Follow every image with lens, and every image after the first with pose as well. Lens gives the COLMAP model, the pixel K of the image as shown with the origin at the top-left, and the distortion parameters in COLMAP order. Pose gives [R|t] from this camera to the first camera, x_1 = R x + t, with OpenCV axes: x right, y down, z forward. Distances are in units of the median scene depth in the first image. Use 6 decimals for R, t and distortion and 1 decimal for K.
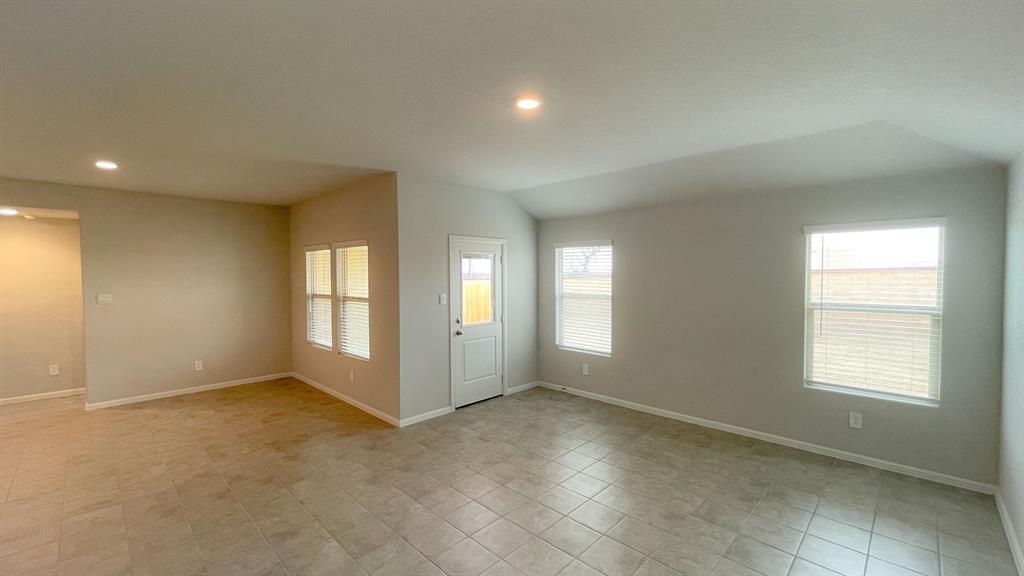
lens RADIAL K [[419.0, 0, 509.5], [0, 419.0, 294.5], [0, 0, 1]] dist [-0.001880, -0.001292]
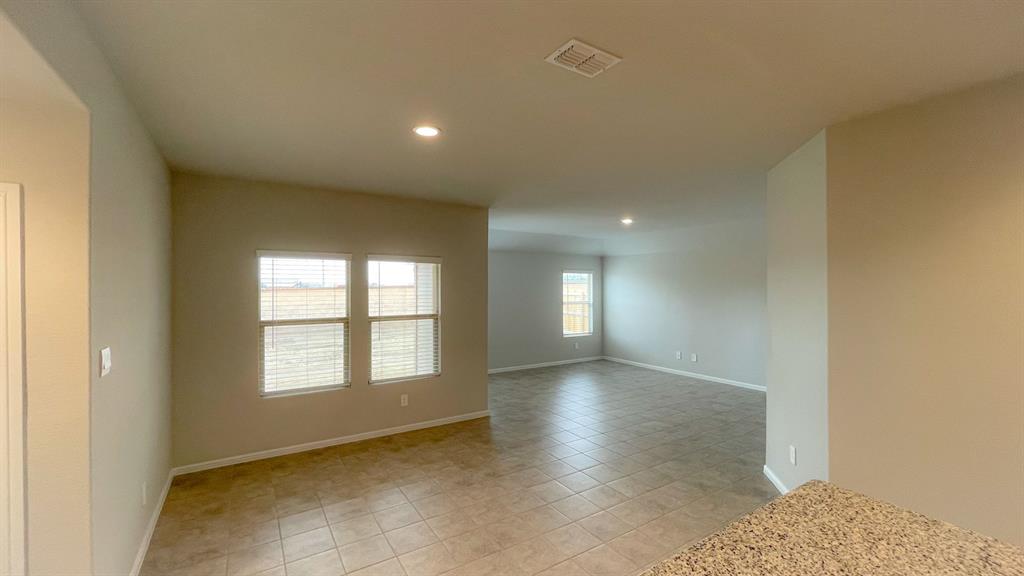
lens RADIAL K [[419.0, 0, 503.8], [0, 419.0, 290.9], [0, 0, 1]] dist [-0.001880, -0.001292]
pose [[0.223713, 0.001011, 0.974654, -1.317176], [0.052468, 0.998537, -0.013079, -0.024601], [-0.973242, 0.054064, 0.223333, 0.610017]]
